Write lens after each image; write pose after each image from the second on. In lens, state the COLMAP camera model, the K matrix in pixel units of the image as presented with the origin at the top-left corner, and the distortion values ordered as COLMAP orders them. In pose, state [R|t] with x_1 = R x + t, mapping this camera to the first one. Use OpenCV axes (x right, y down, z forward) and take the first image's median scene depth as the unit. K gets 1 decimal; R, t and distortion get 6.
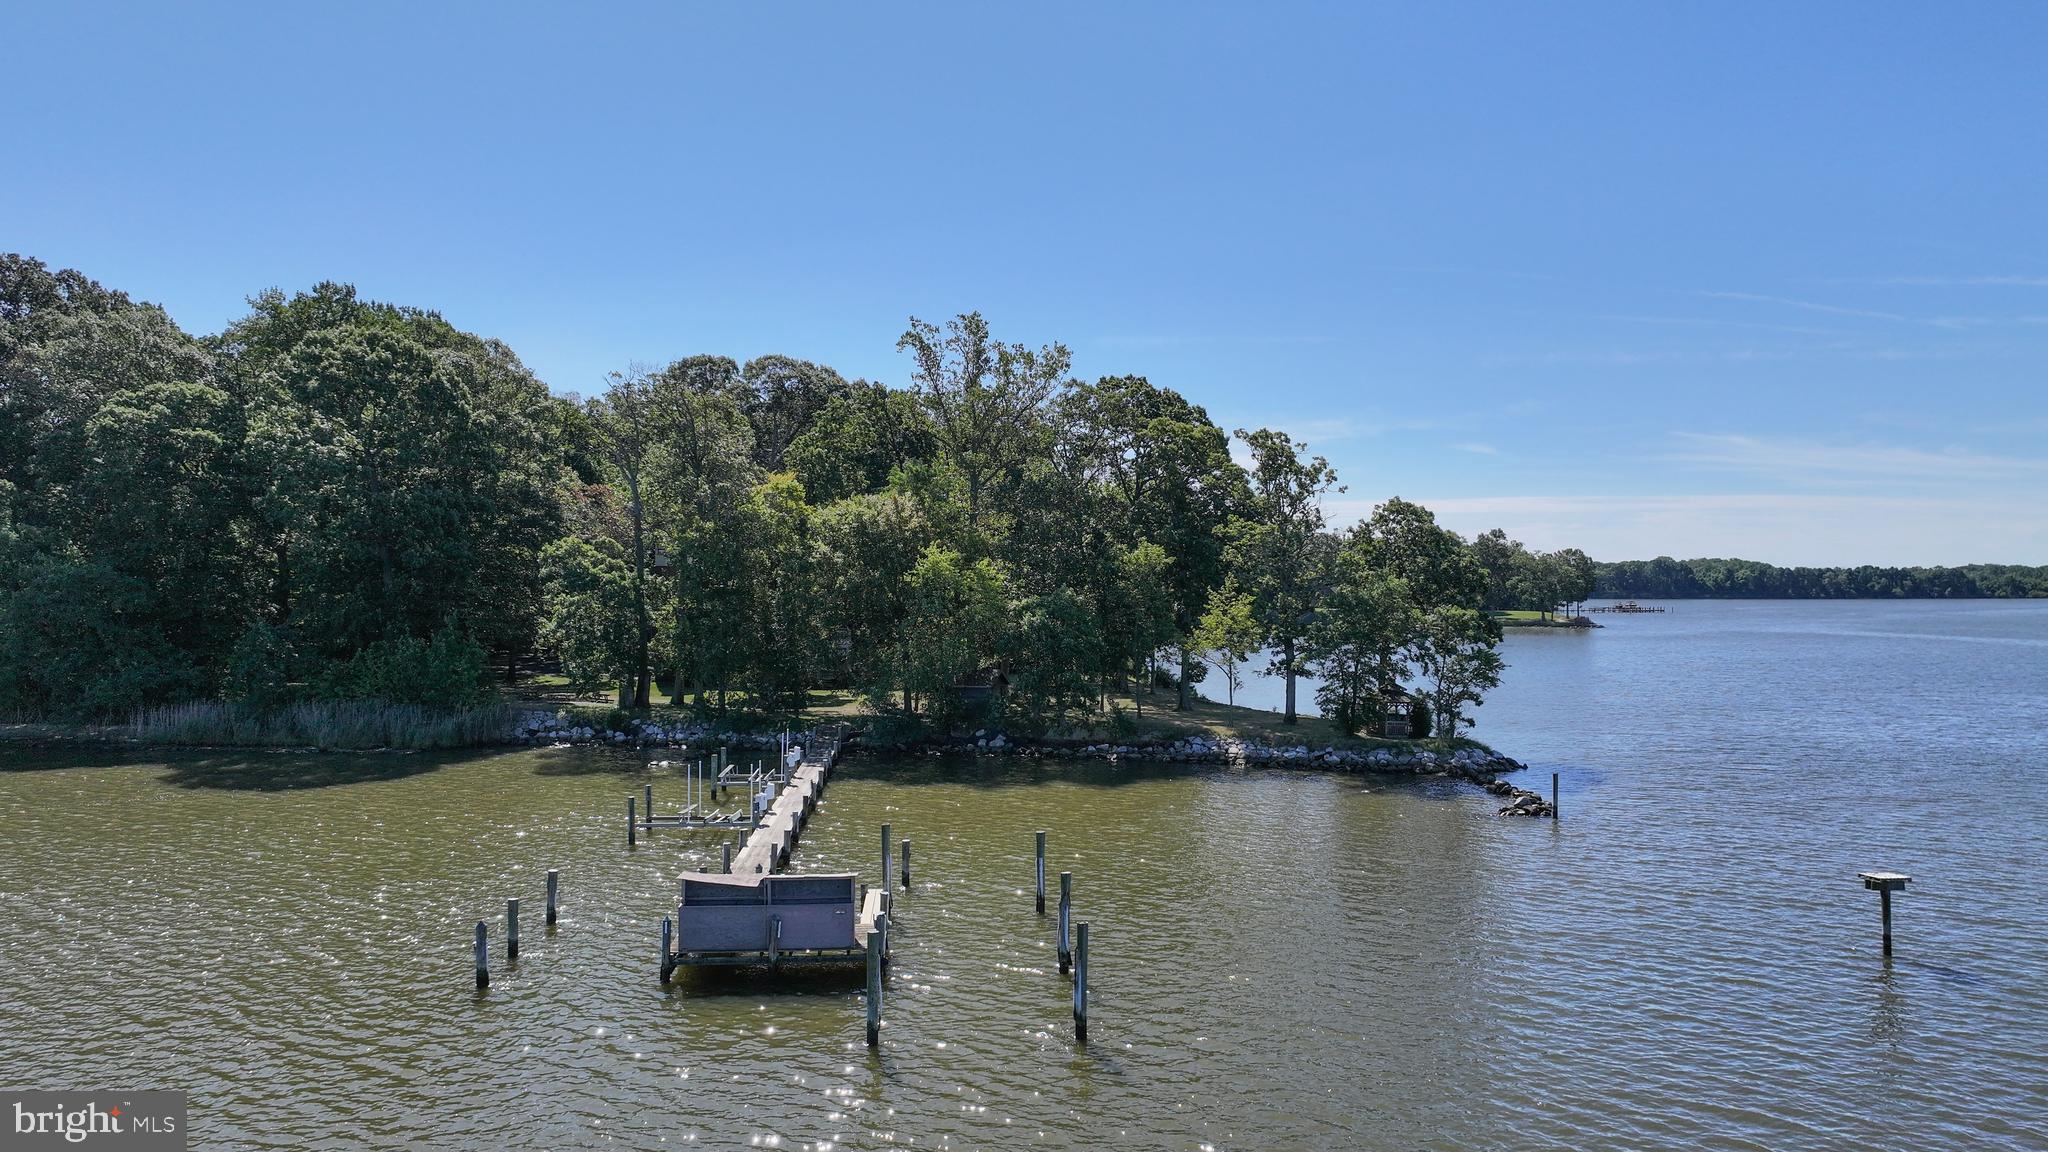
lens RADIAL K [[1424.3, 0, 1024.0], [0, 1424.3, 576.0], [0, 0, 1]] dist [0.000961, 0.009910]
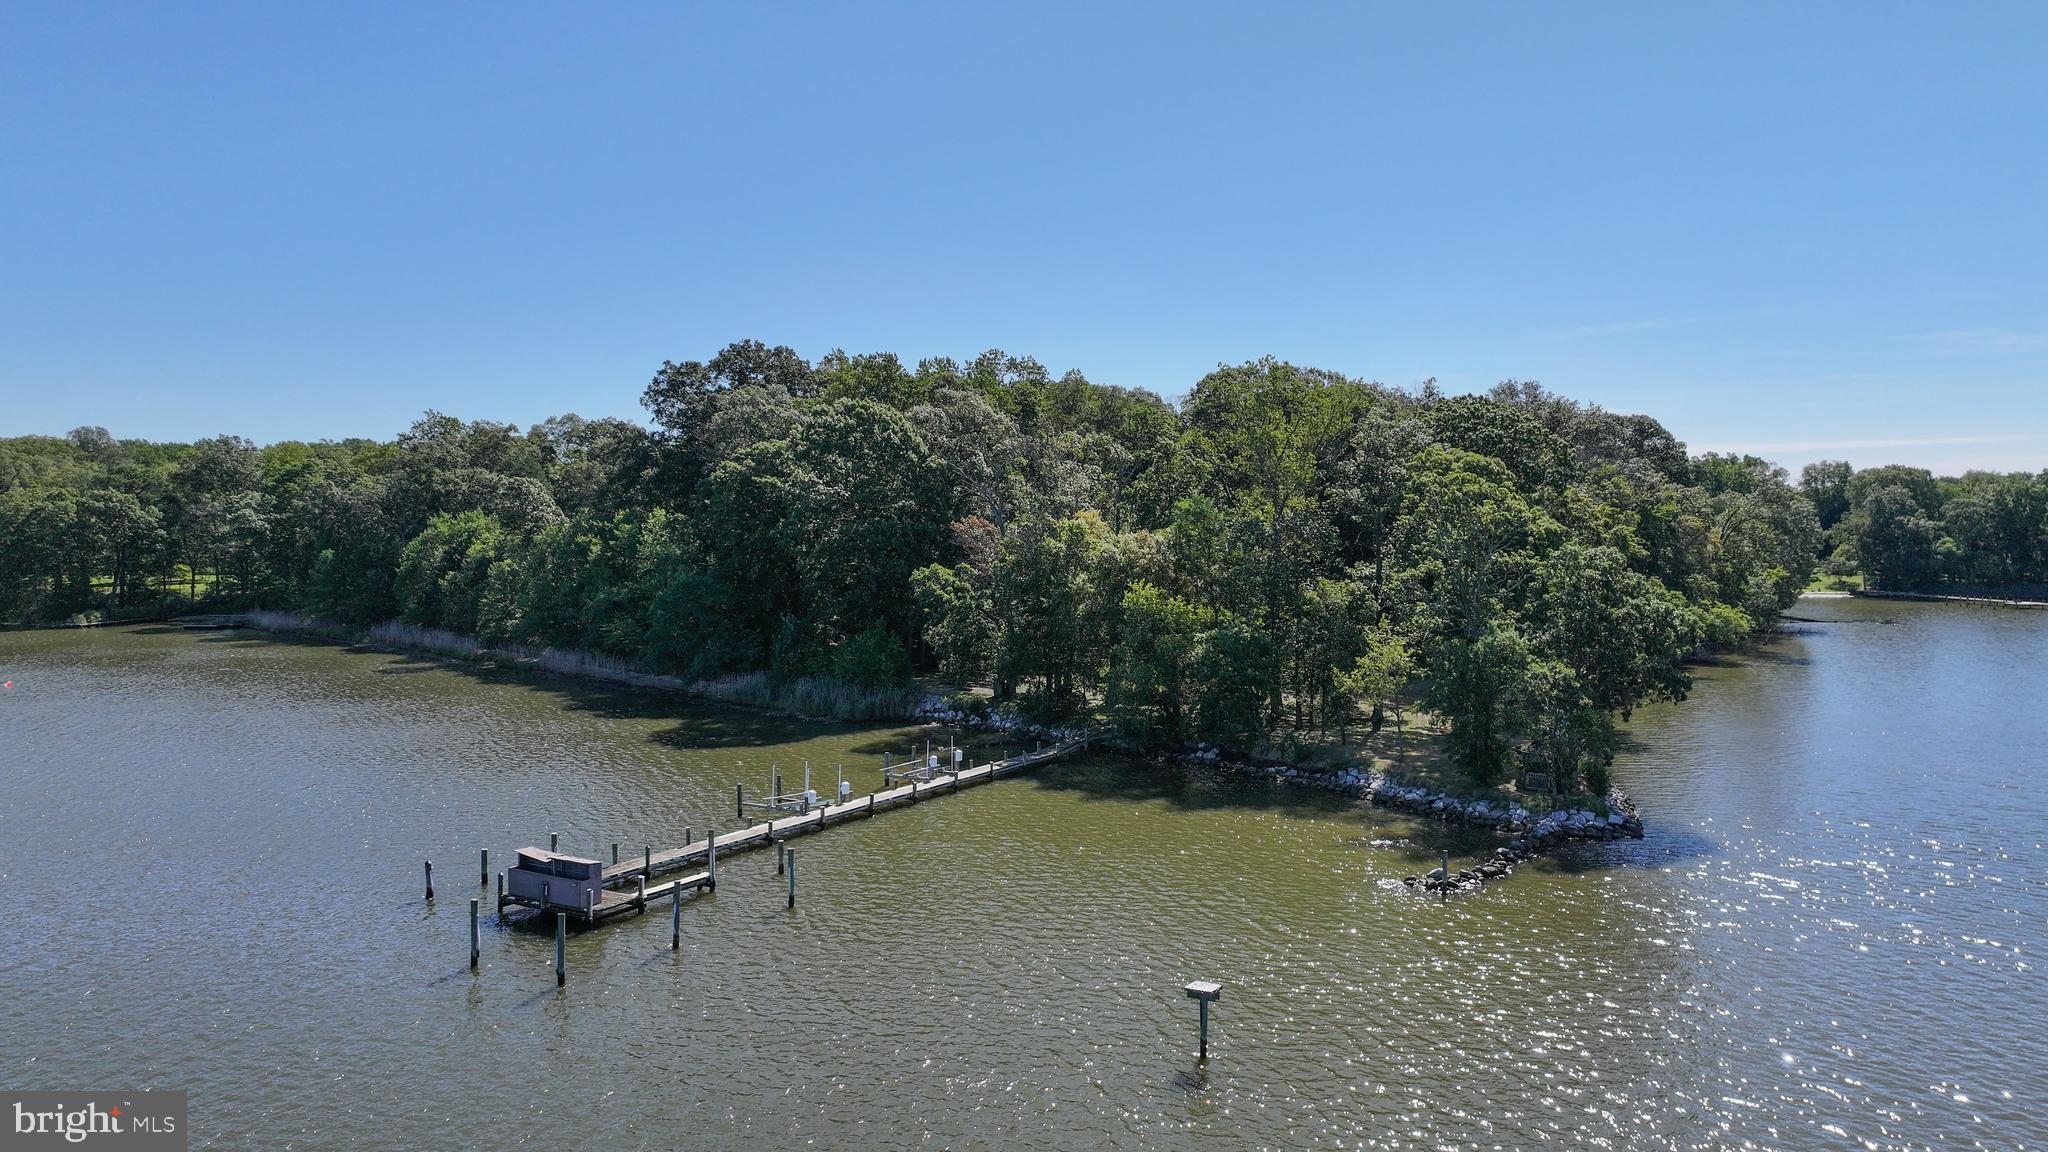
lens RADIAL K [[1424.3, 0, 1024.0], [0, 1424.3, 576.0], [0, 0, 1]] dist [0.000961, 0.009910]
pose [[0.810270, 0.018676, -0.585760, 0.502696], [0.009693, 0.998928, 0.045256, -0.074697], [0.585977, -0.042348, 0.809220, 0.006631]]
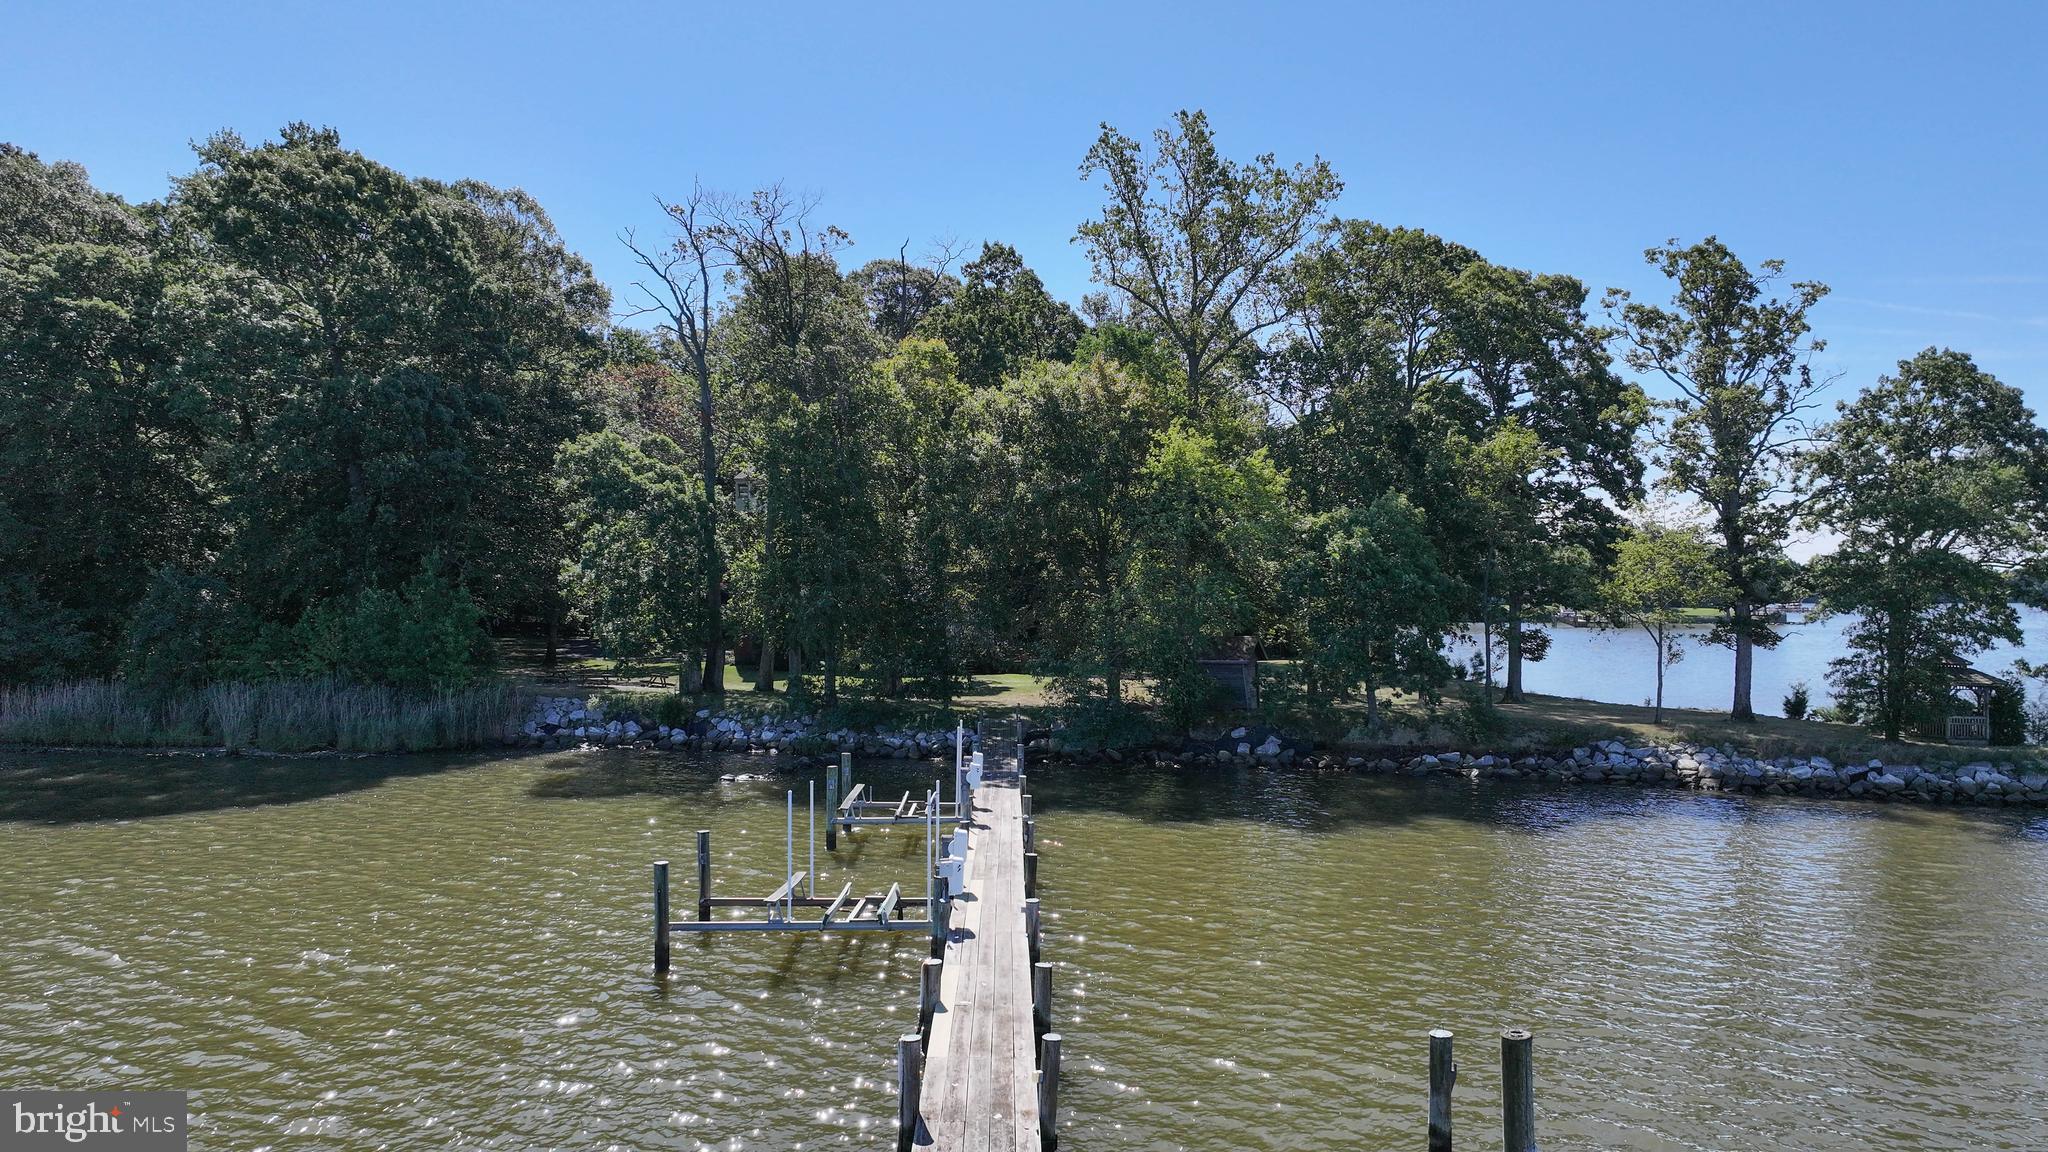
lens RADIAL K [[1424.3, 0, 1024.0], [0, 1424.3, 576.0], [0, 0, 1]] dist [0.000961, 0.009910]
pose [[0.998330, -0.000520, -0.057769, -0.086869], [0.000208, 0.999985, -0.005420, 0.043062], [0.057771, 0.005399, 0.998315, 0.355974]]
